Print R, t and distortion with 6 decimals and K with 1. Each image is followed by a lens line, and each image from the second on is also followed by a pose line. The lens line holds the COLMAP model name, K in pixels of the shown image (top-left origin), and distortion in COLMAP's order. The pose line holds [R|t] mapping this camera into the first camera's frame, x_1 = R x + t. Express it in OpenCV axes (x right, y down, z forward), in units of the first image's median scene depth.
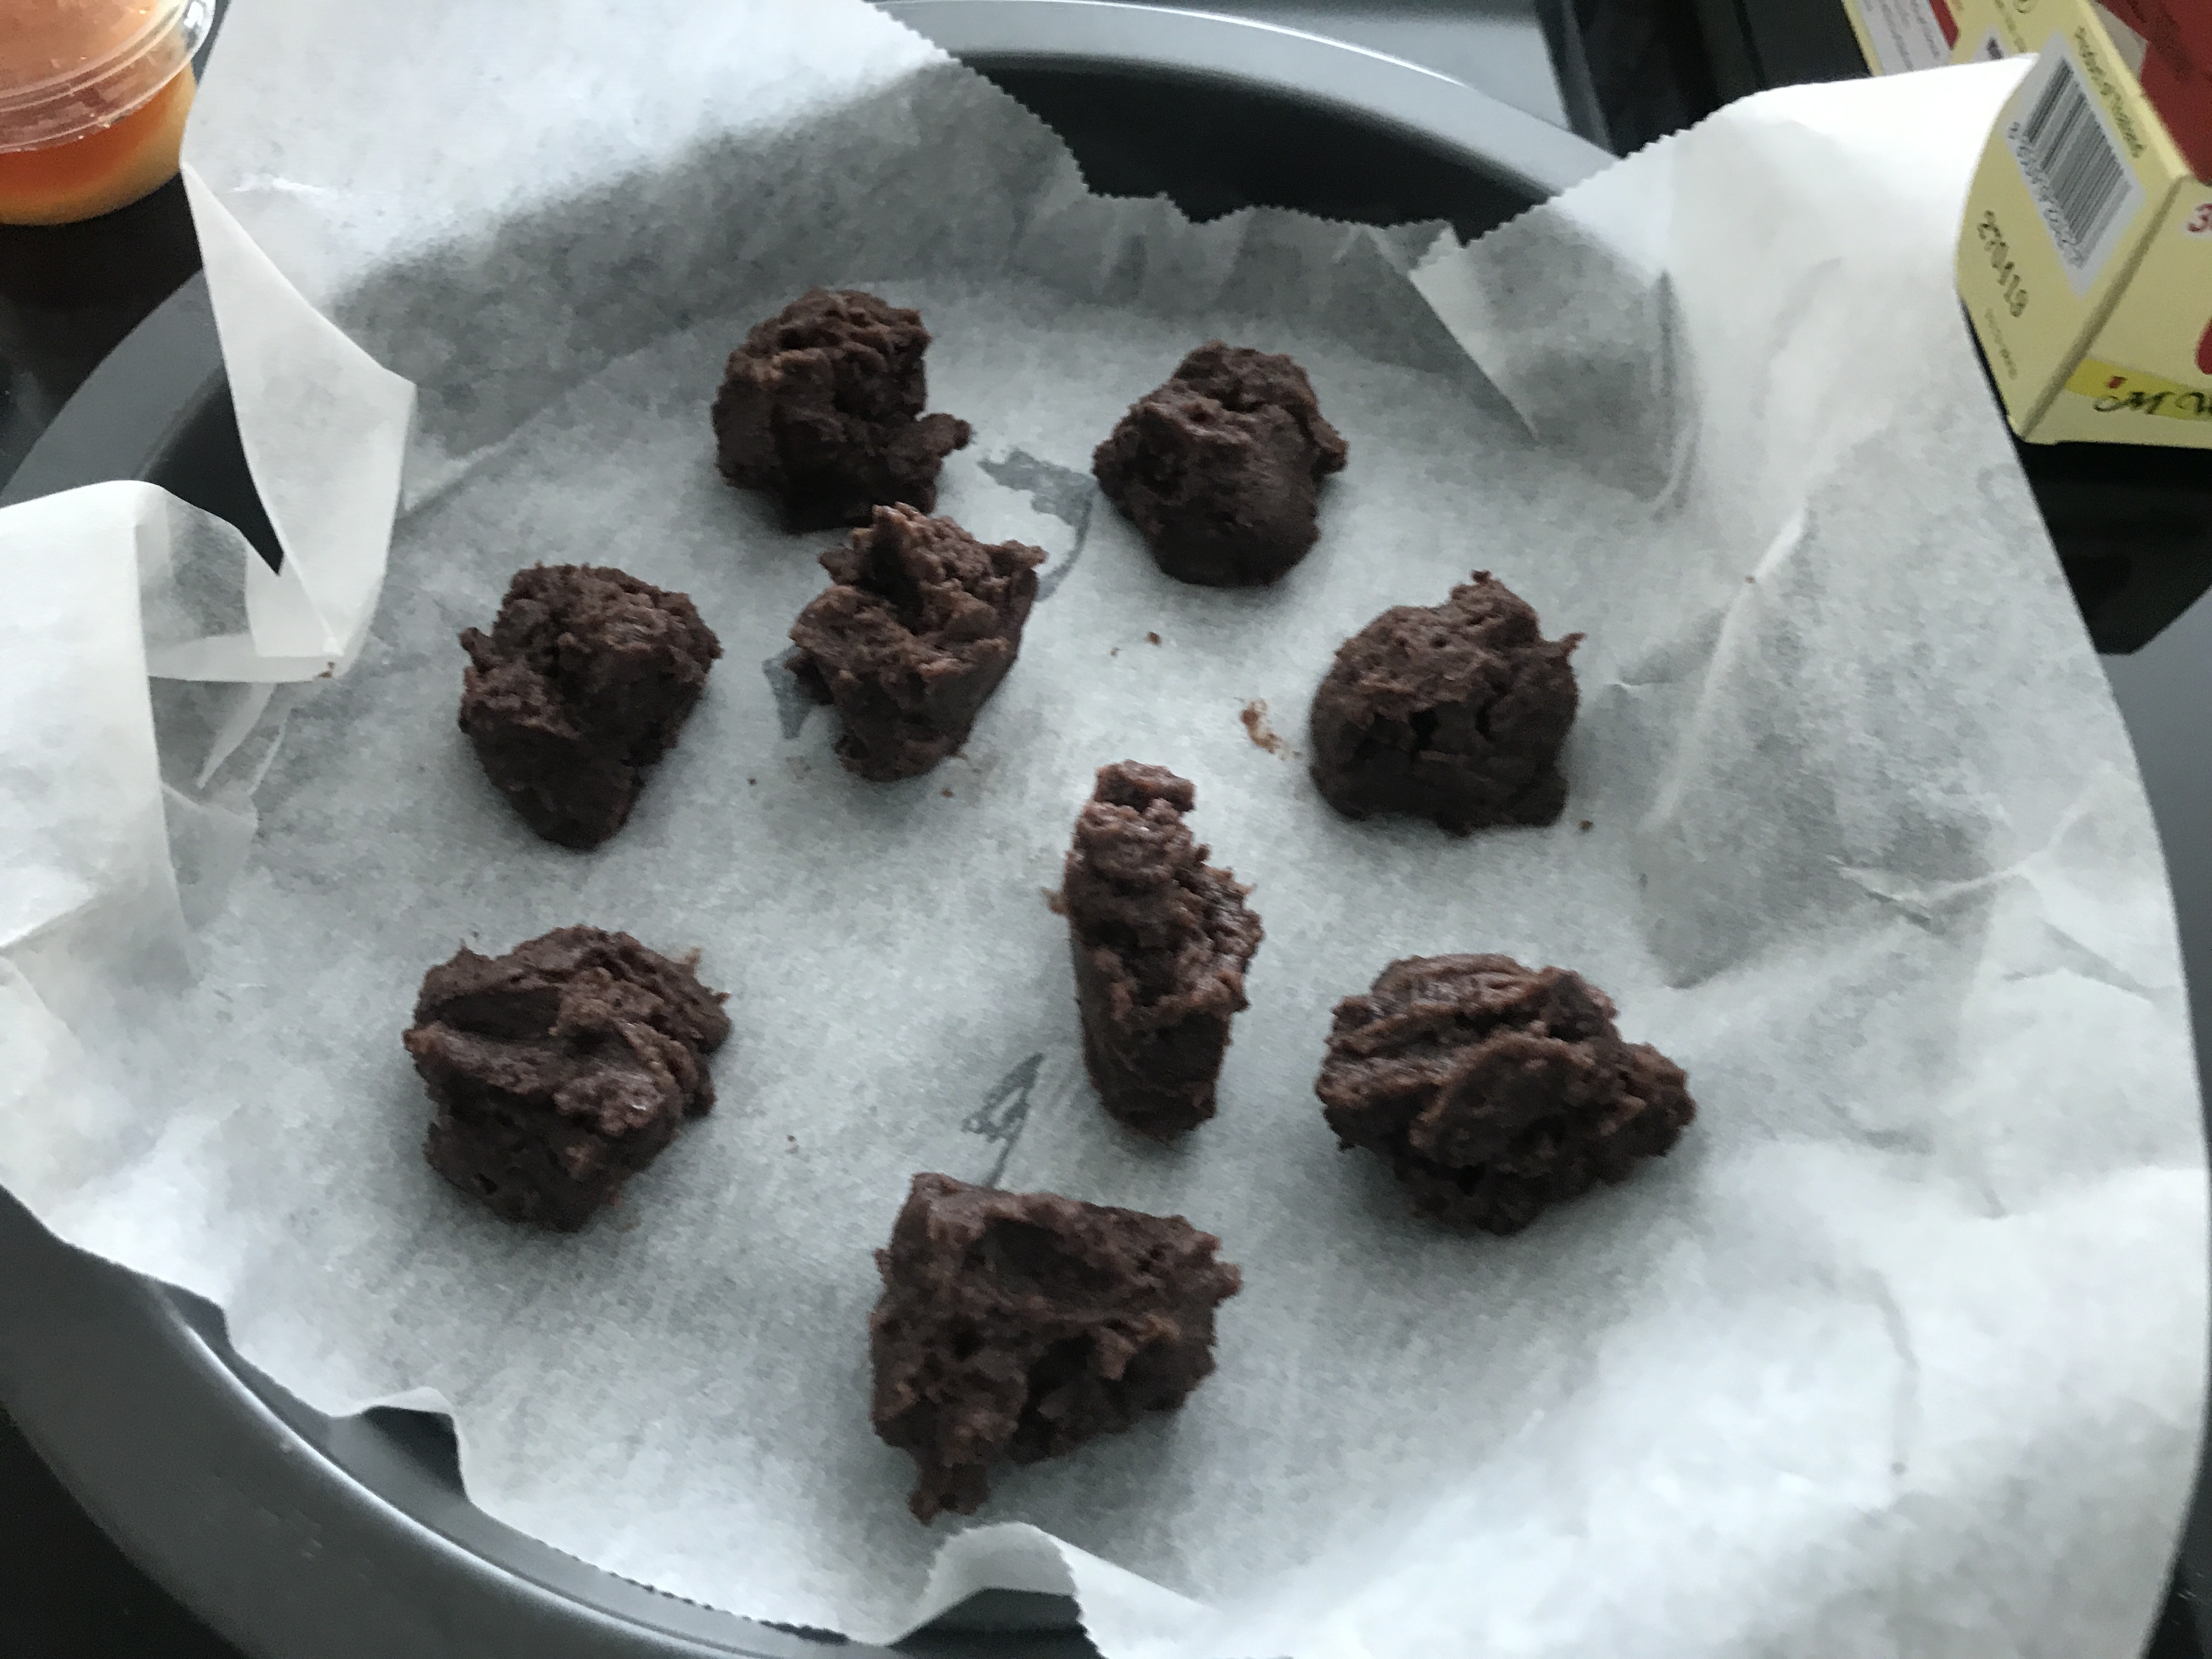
lens RADIAL K [[1803.4, 0, 1104.9], [0, 1803.4, 880.8], [0, 0, 1]] dist [0.108985, -0.316202]
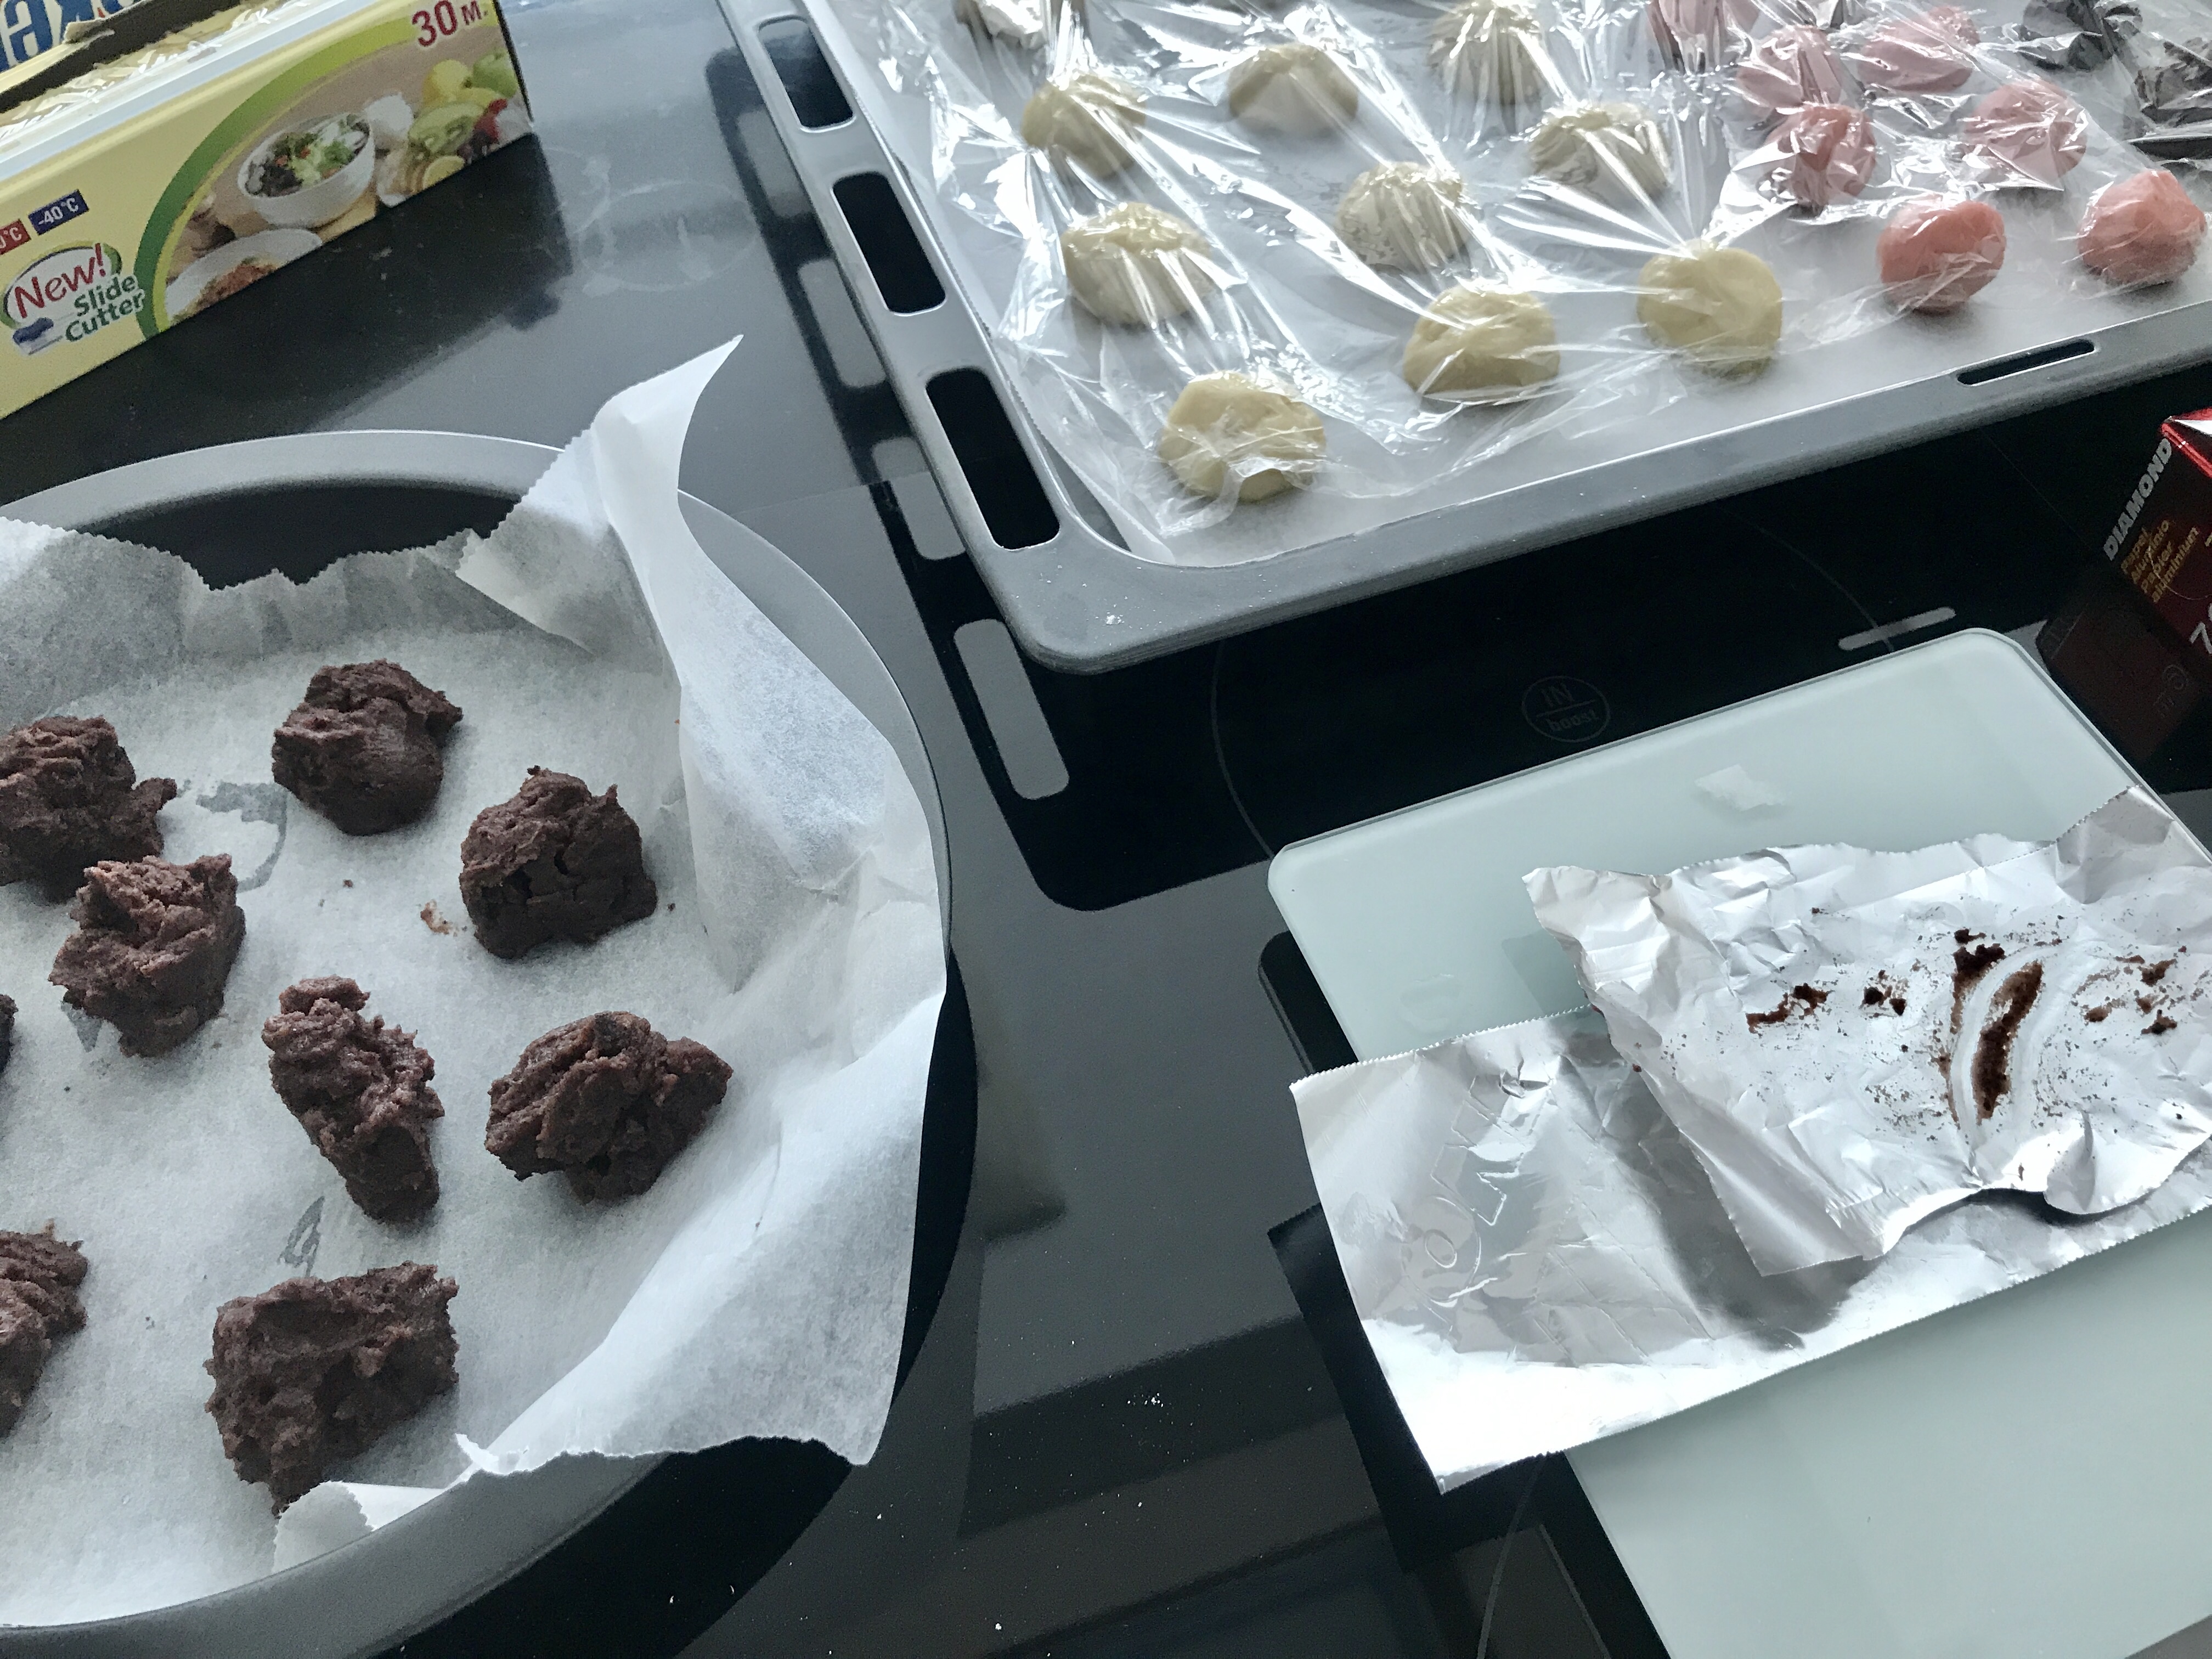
lens RADIAL K [[1812.3, 0, 1105.7], [0, 1812.3, 872.7], [0, 0, 1]] dist [-0.009313, 0.005719]
pose [[0.922649, -0.342256, 0.177706, 0.348223], [0.353897, 0.934530, -0.037556, 0.123504], [-0.153218, 0.097540, 0.983367, -0.477089]]
